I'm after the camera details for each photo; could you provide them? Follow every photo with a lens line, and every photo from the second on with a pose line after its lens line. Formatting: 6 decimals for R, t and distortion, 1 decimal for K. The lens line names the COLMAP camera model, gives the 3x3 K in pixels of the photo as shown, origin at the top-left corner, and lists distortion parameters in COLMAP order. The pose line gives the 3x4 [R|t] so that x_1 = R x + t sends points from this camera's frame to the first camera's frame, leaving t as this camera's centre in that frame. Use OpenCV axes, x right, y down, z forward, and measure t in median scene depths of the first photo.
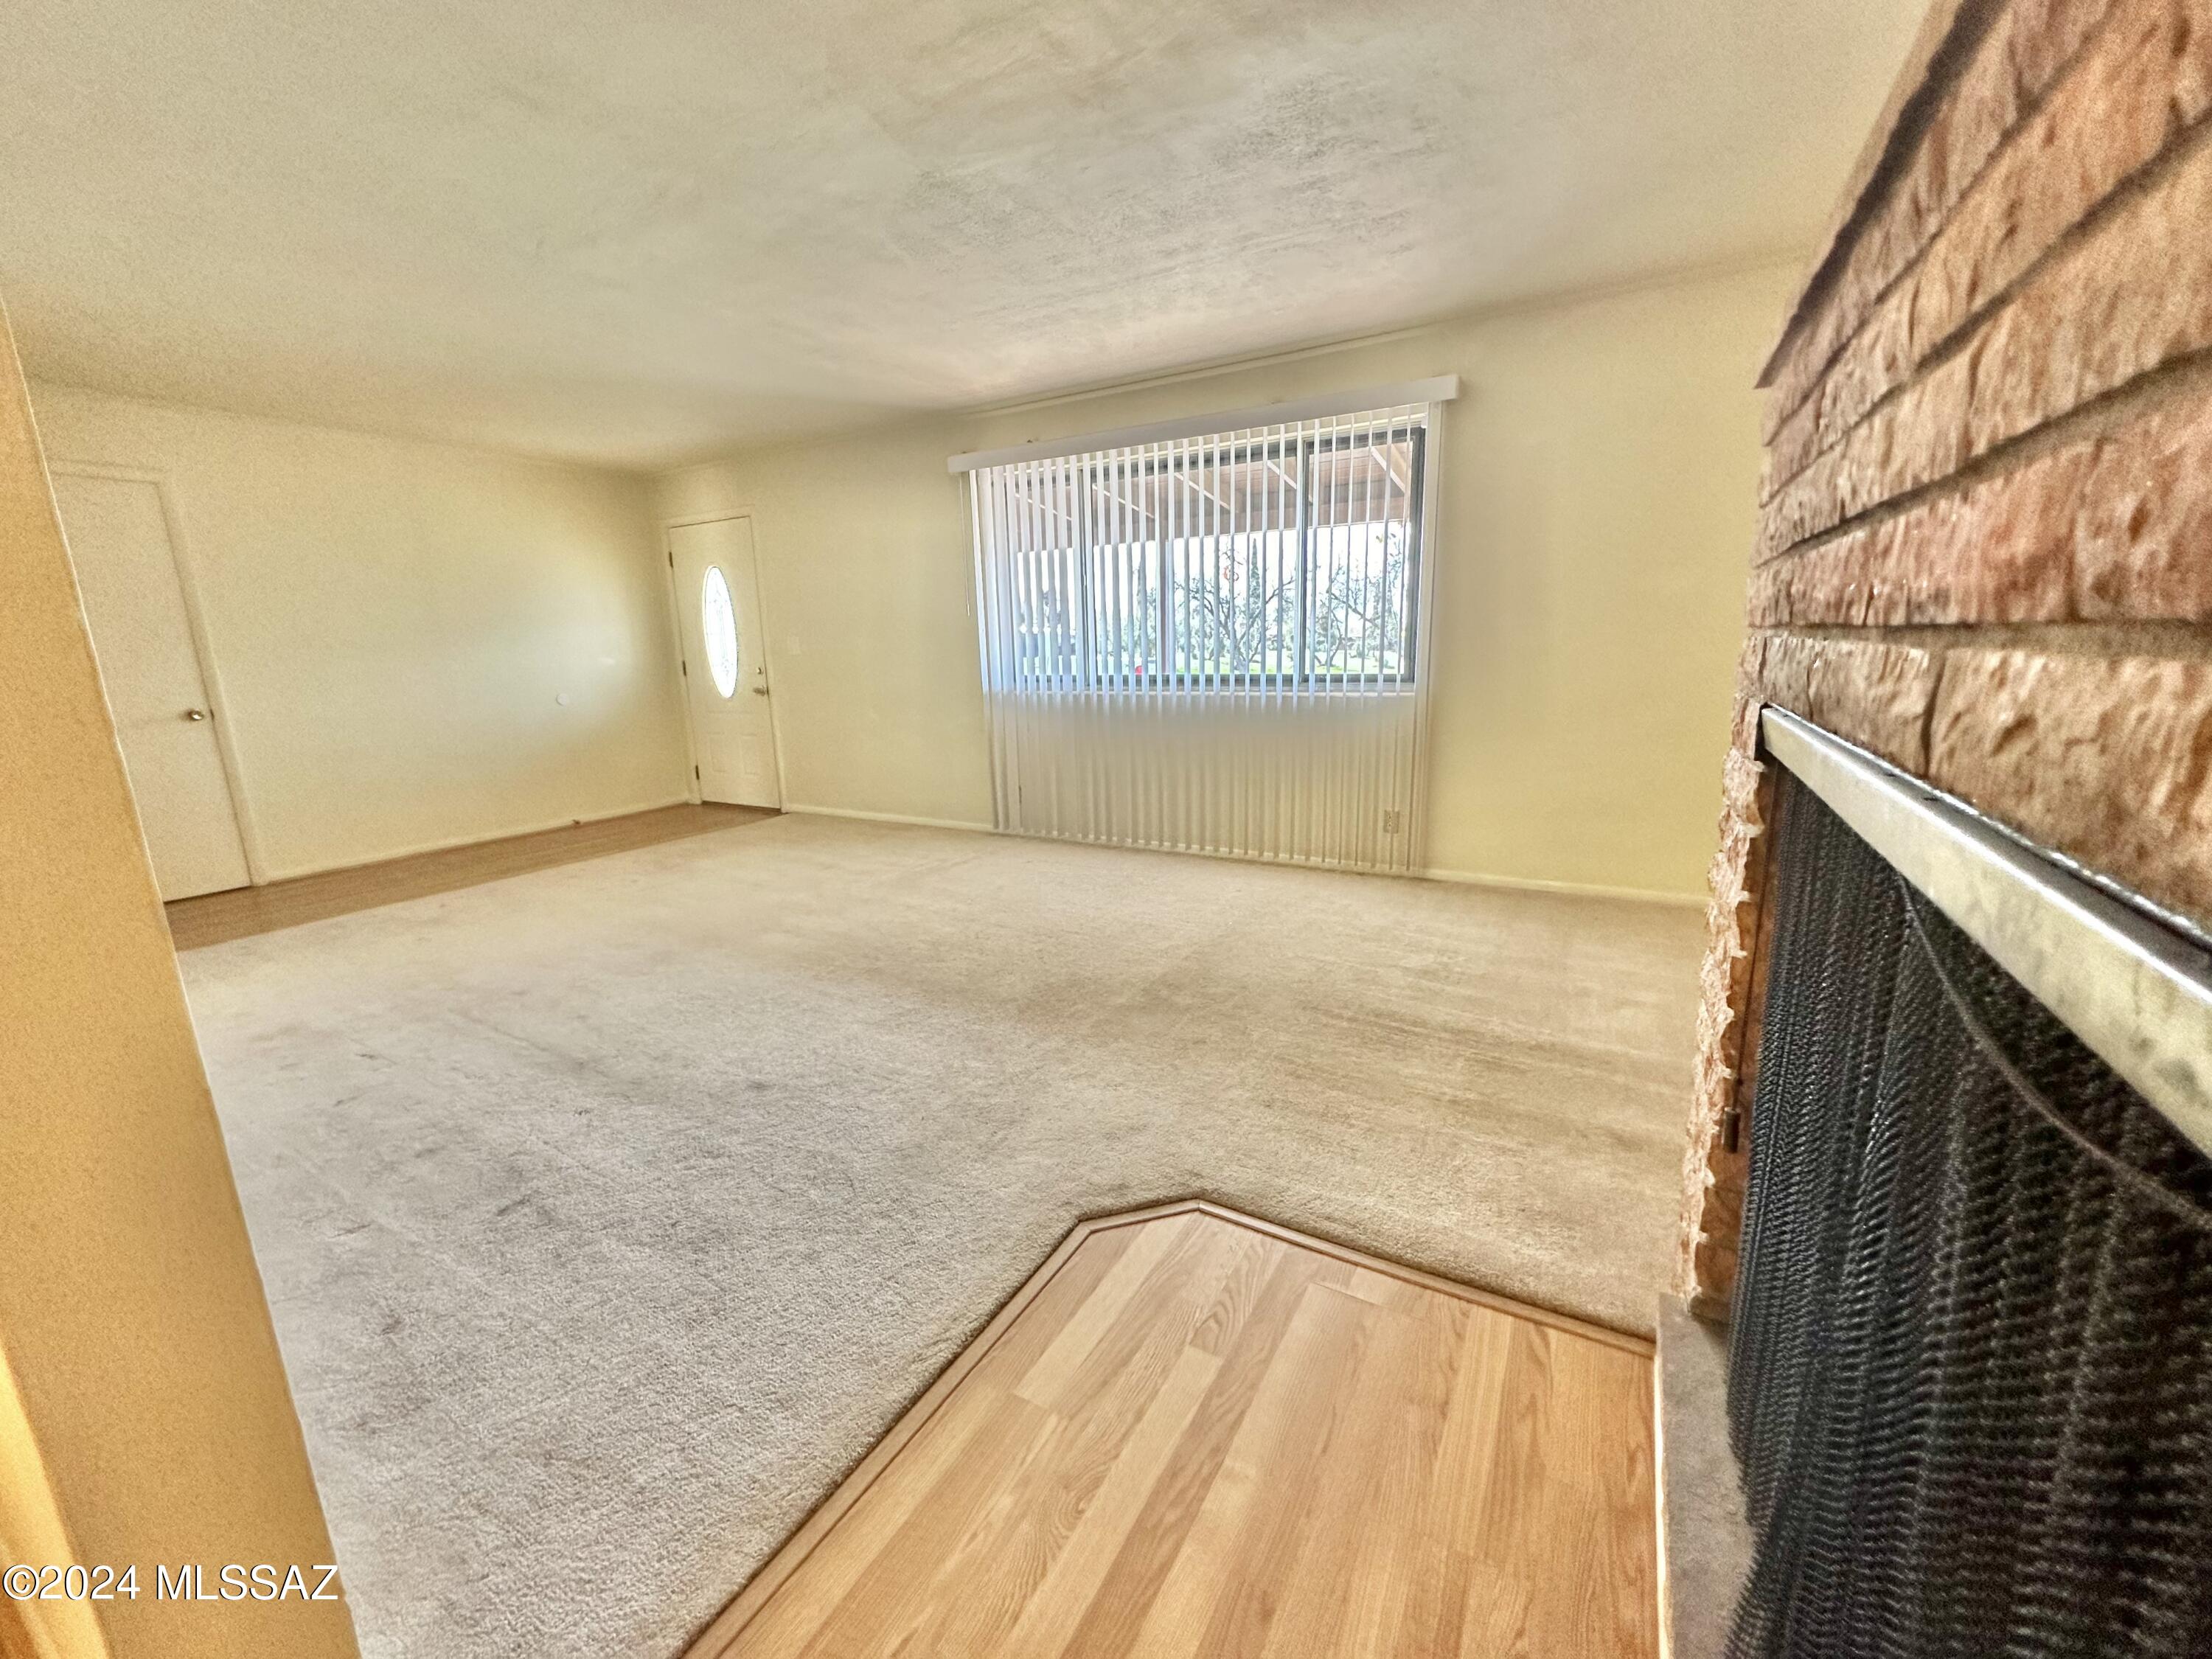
lens RADIAL K [[881.1, 0, 1095.3], [0, 881.1, 824.2], [0, 0, 1]] dist [-0.000611, 0.000225]
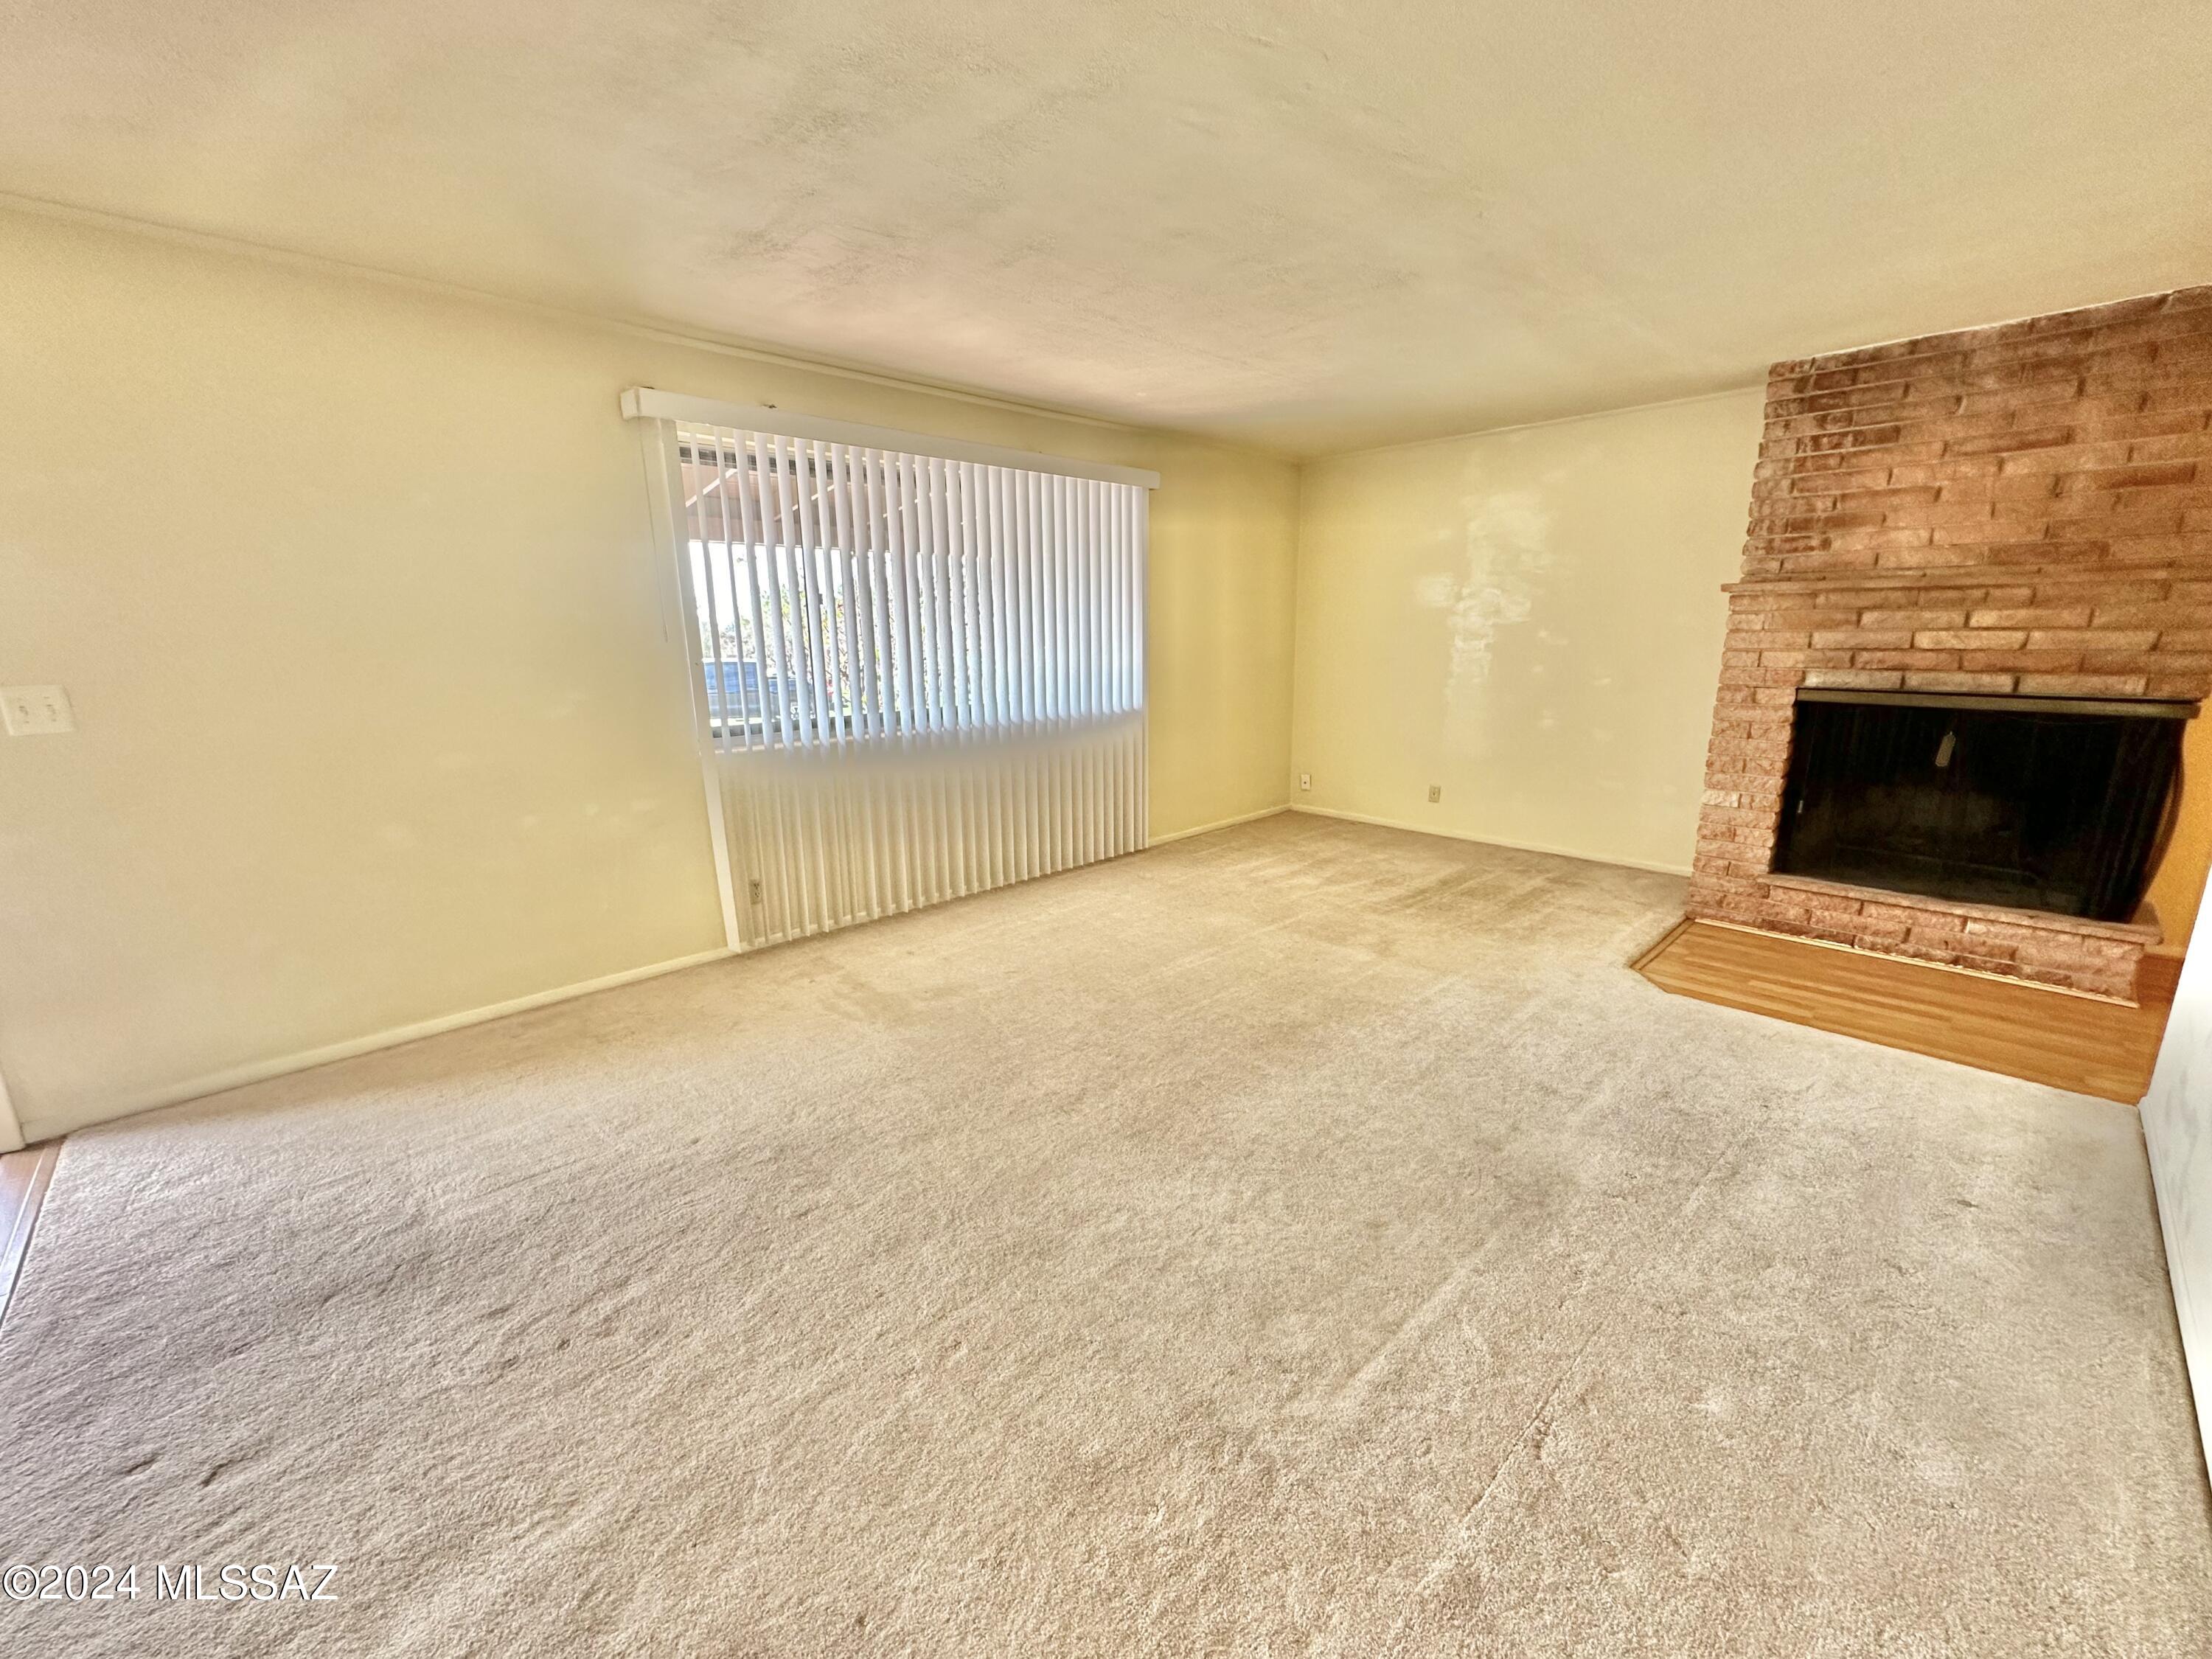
lens RADIAL K [[881.1, 0, 1107.5], [0, 881.1, 829.1], [0, 0, 1]] dist [-0.000611, 0.000225]
pose [[0.260191, -0.192549, 0.946164, -1.377756], [0.199234, 0.969533, 0.142517, -0.260280], [-0.944779, 0.151426, 0.290626, 1.055287]]
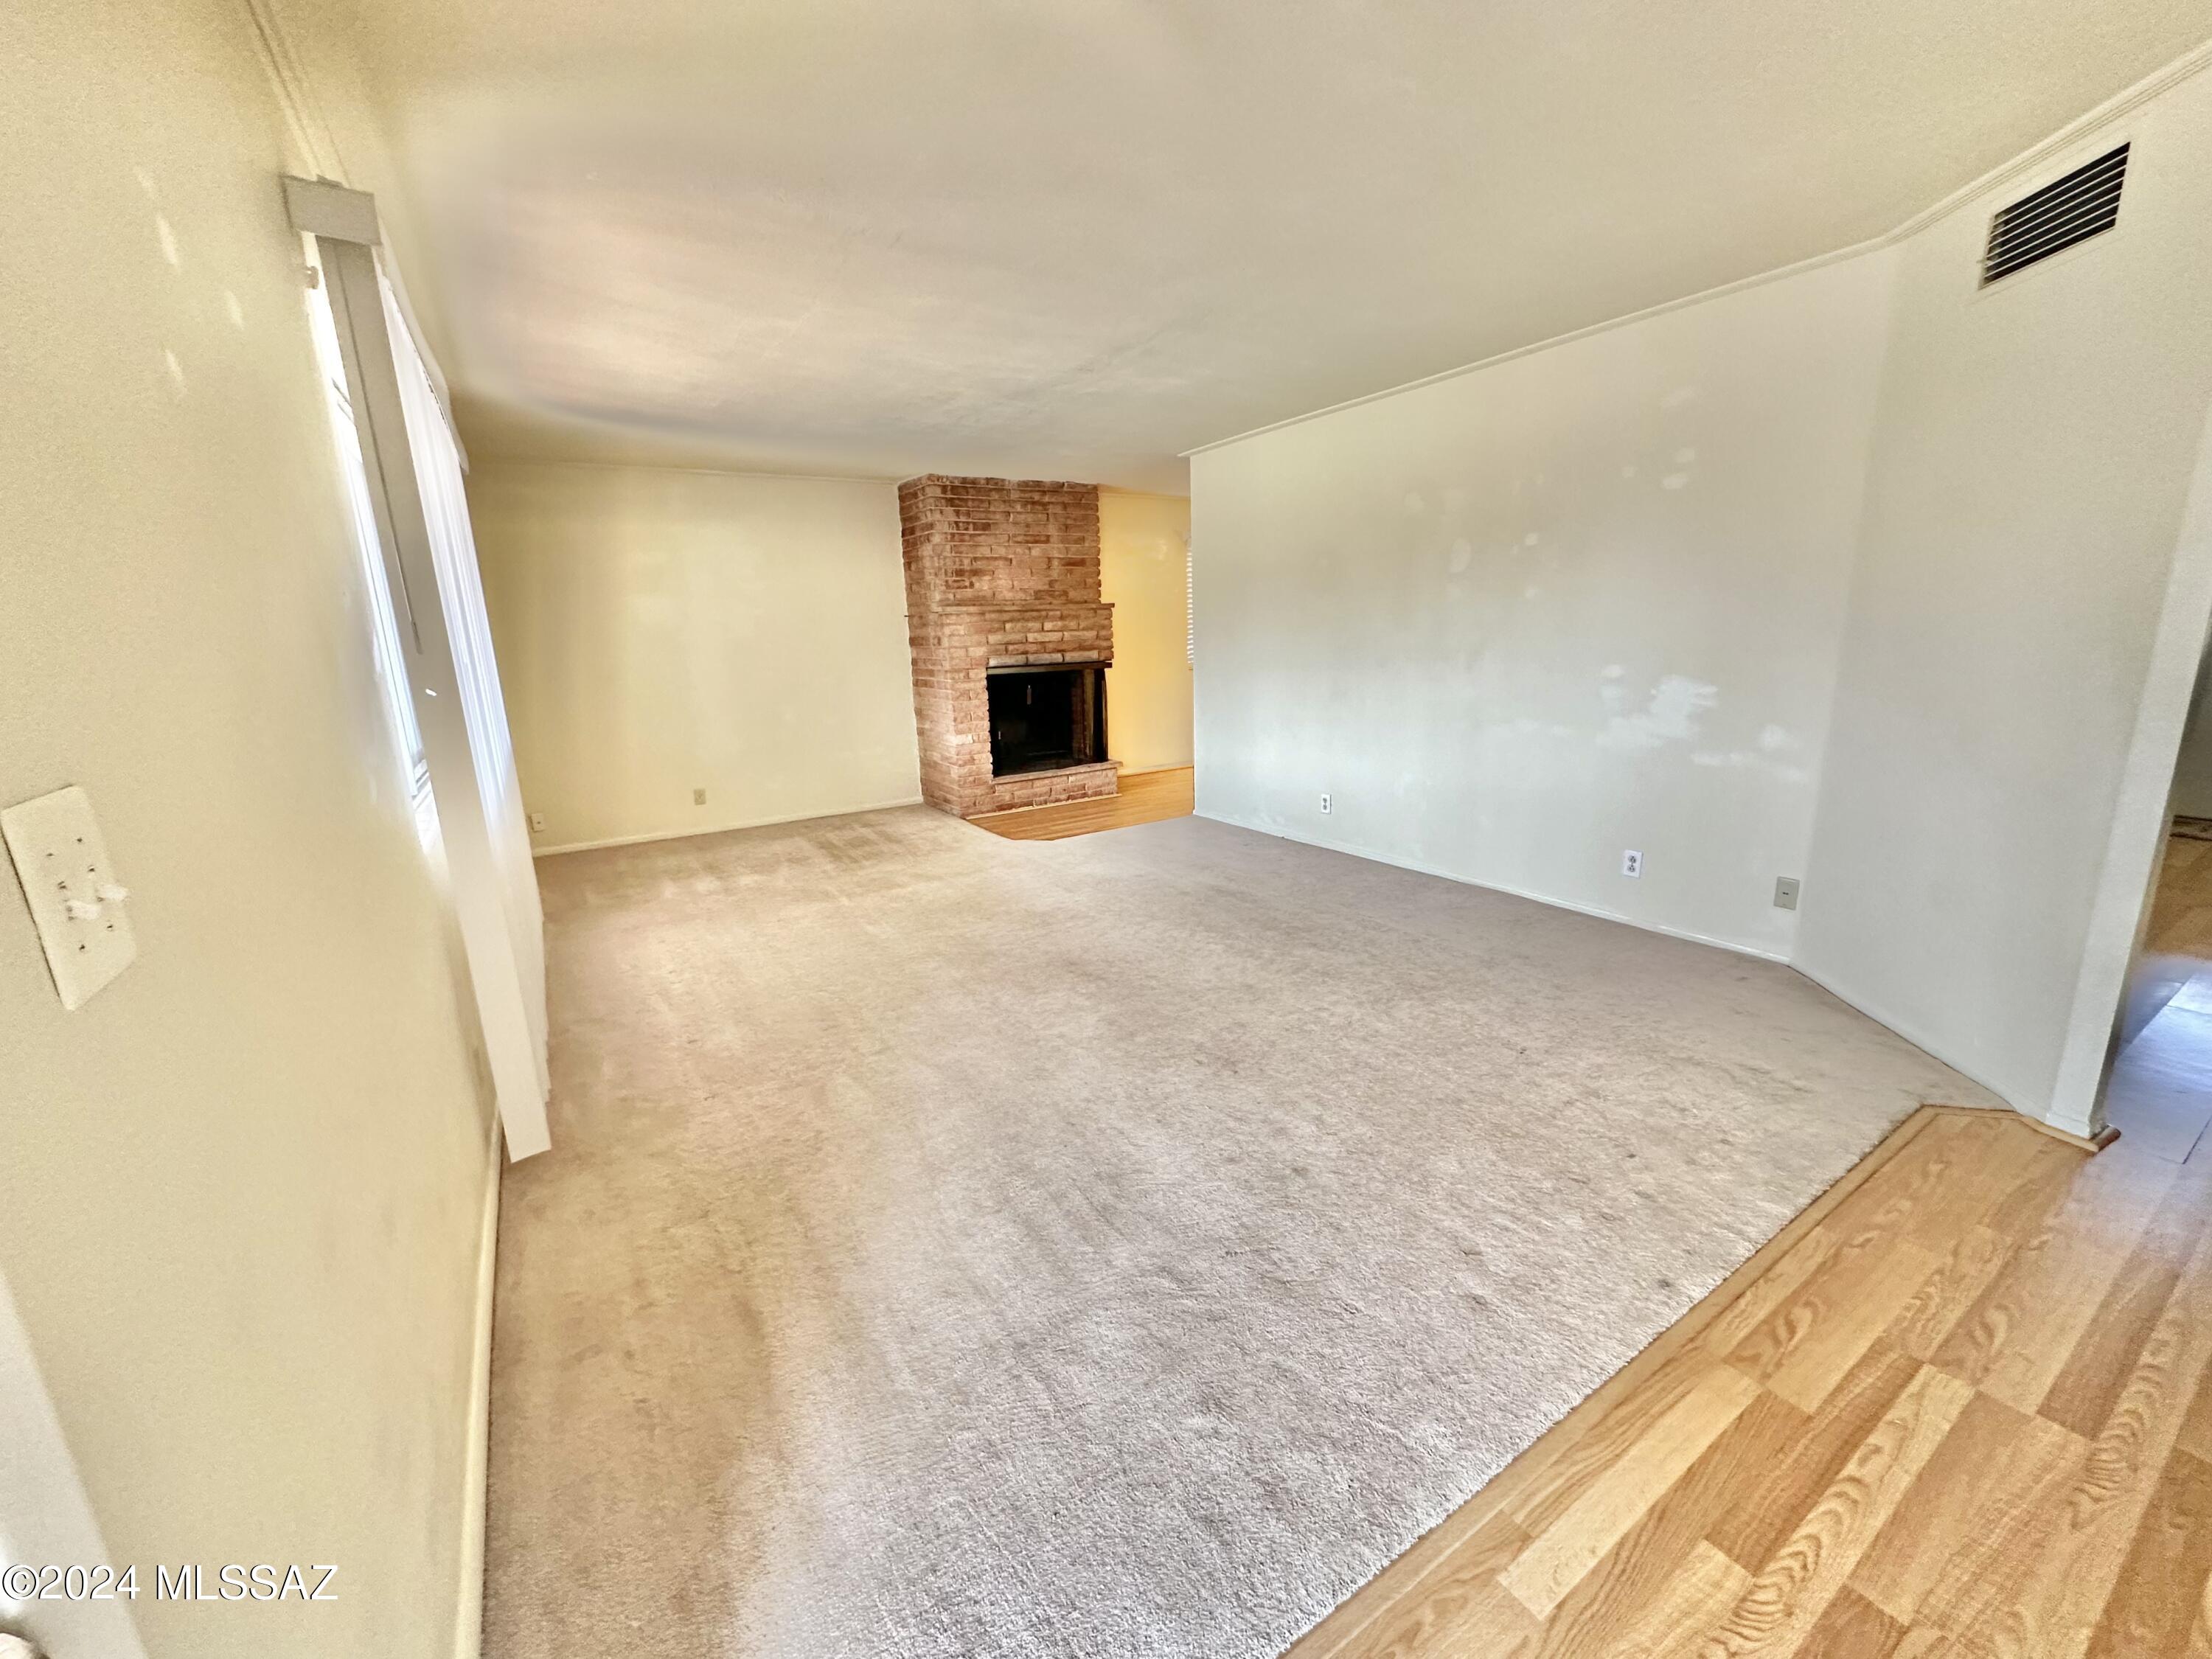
lens RADIAL K [[881.1, 0, 1105.1], [0, 881.1, 831.2], [0, 0, 1]] dist [-0.000611, 0.000225]
pose [[-0.887157, -0.044467, 0.459320, -1.132724], [0.153438, 0.910290, 0.384485, -0.535490], [-0.435211, 0.411576, -0.800748, 2.395659]]
